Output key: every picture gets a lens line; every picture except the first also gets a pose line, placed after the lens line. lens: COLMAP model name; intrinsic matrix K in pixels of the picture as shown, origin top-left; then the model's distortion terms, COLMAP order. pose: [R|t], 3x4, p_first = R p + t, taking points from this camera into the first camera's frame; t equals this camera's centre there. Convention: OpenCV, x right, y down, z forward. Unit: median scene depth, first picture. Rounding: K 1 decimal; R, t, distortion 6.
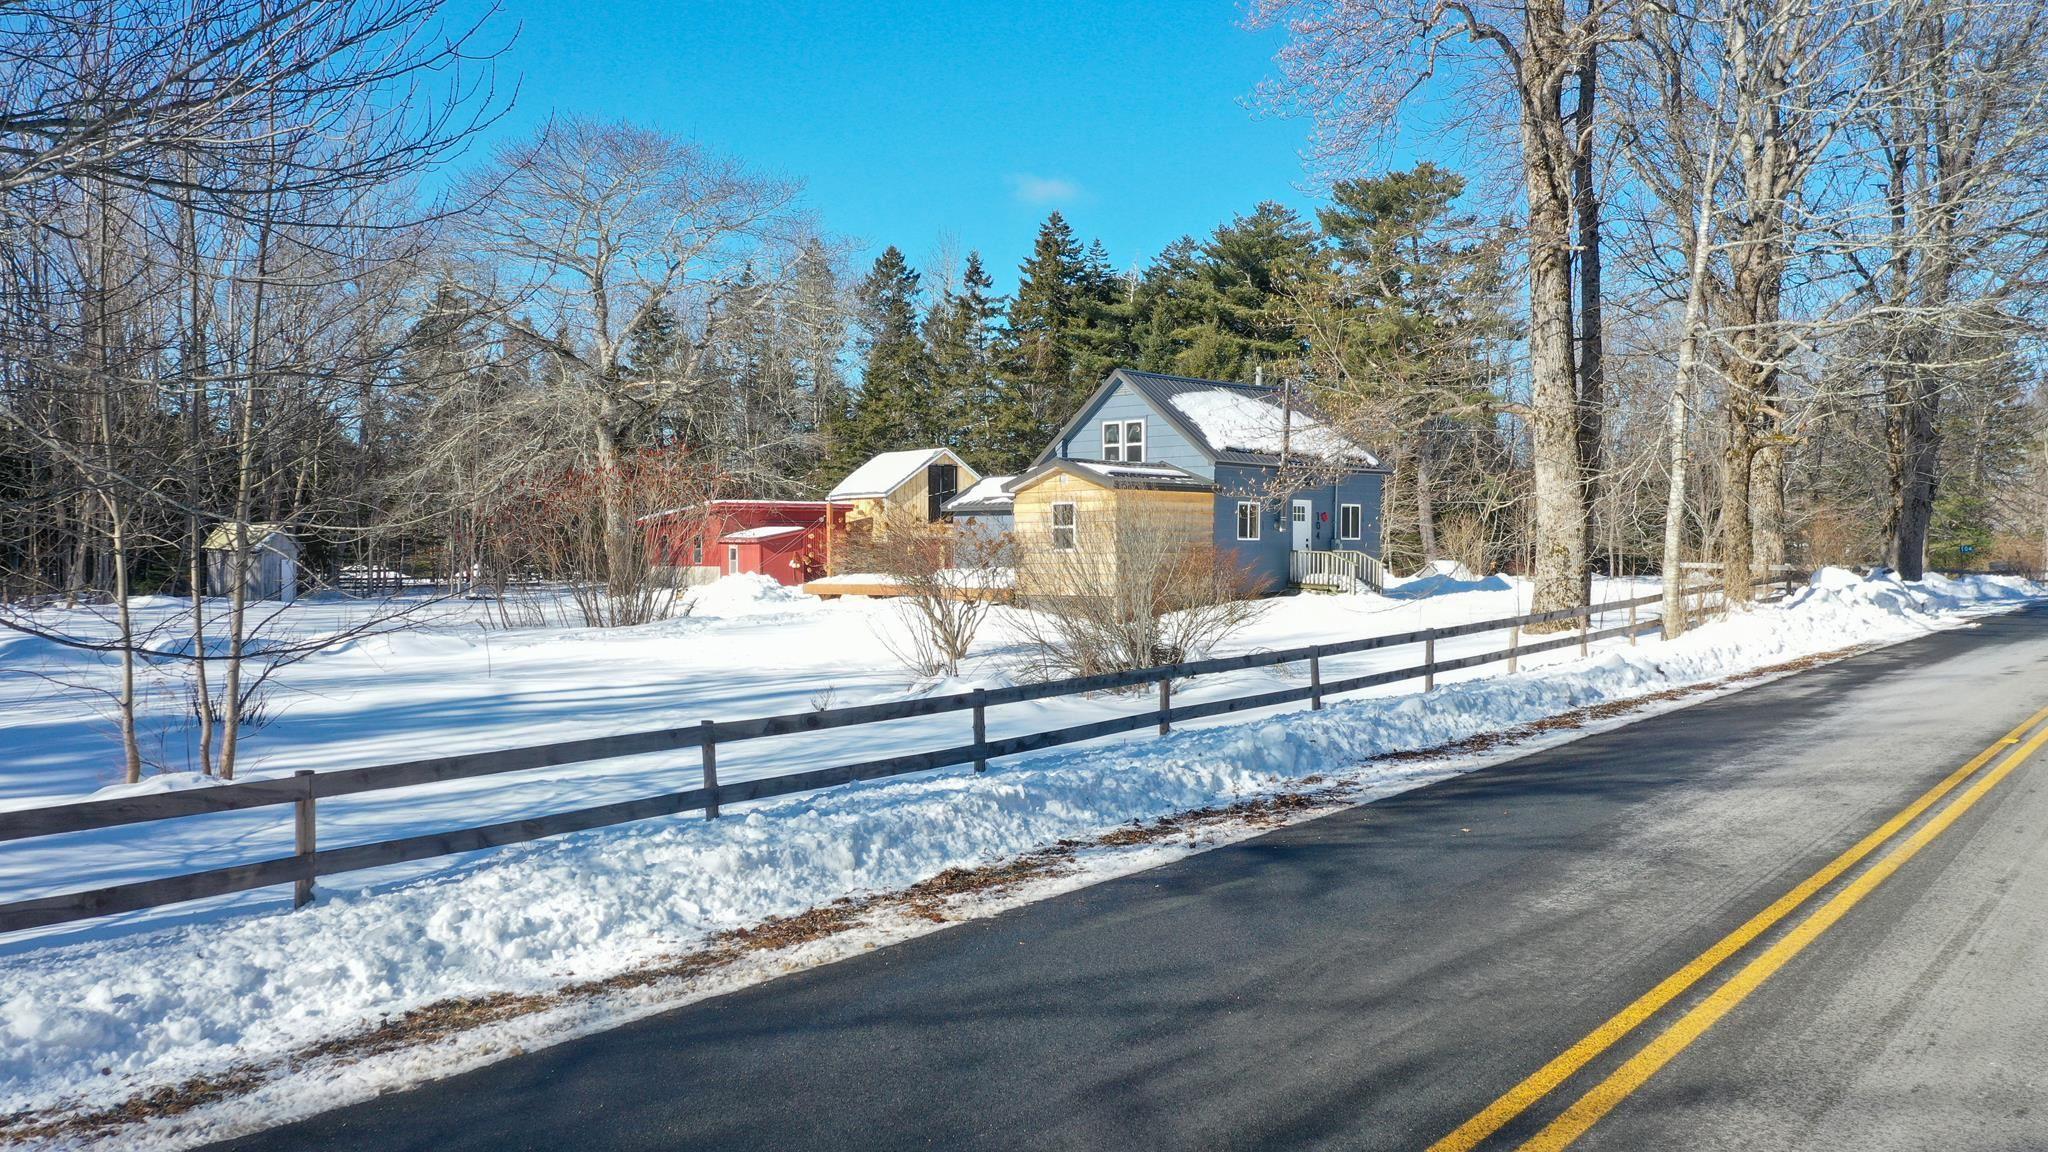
lens RADIAL K [[1672.0, 0, 992.6], [0, 1672.0, 611.3], [0, 0, 1]] dist [0.000245, 0.001123]
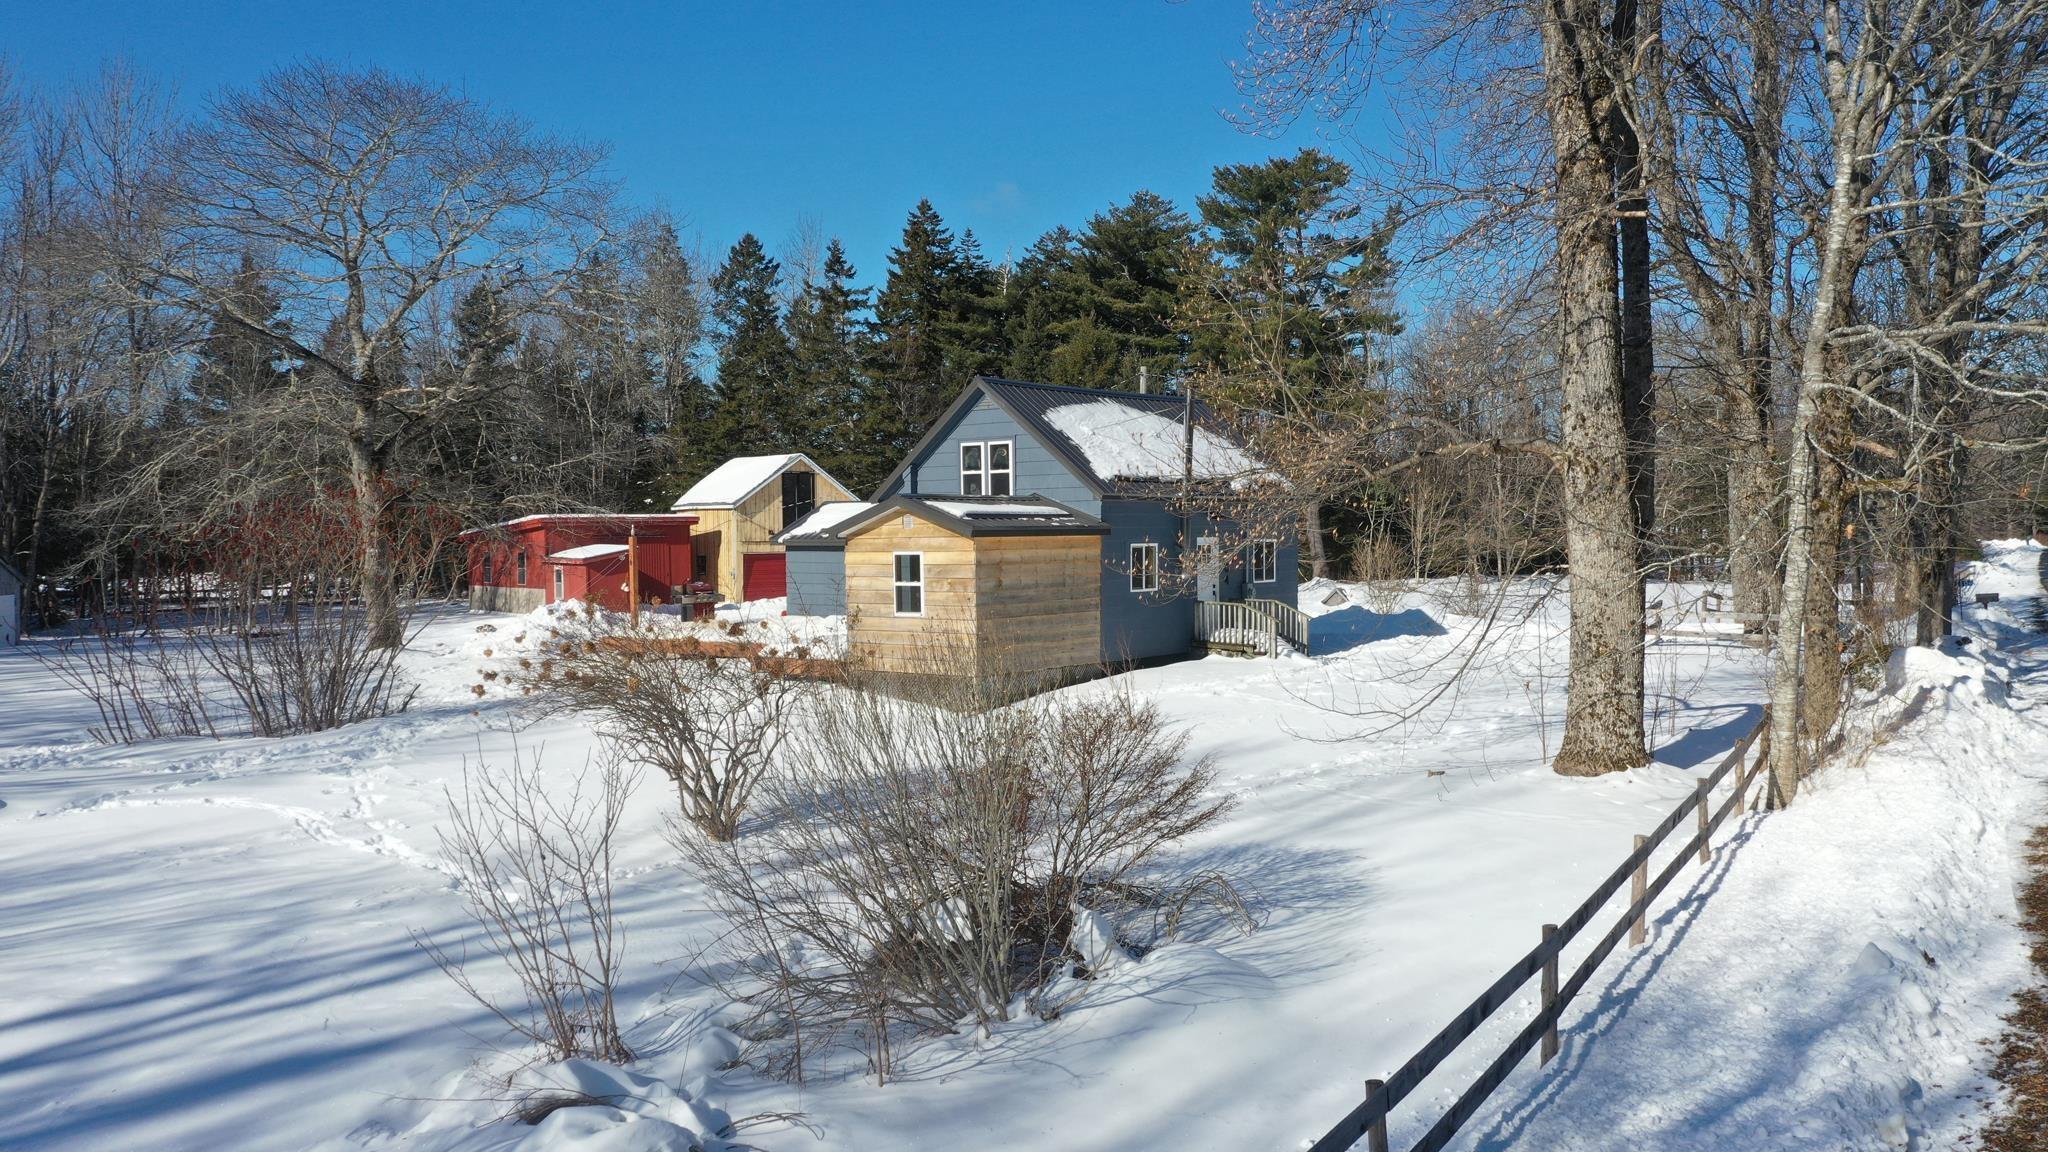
lens RADIAL K [[1559.6, 0, 1024.0], [0, 1559.6, 576.0], [0, 0, 1]] dist [-0.001863, -0.003927]
pose [[0.995942, -0.012154, 0.089168, 0.014396], [0.012596, 0.999911, -0.004390, -0.022961], [-0.089107, 0.005495, 0.996007, 0.127993]]
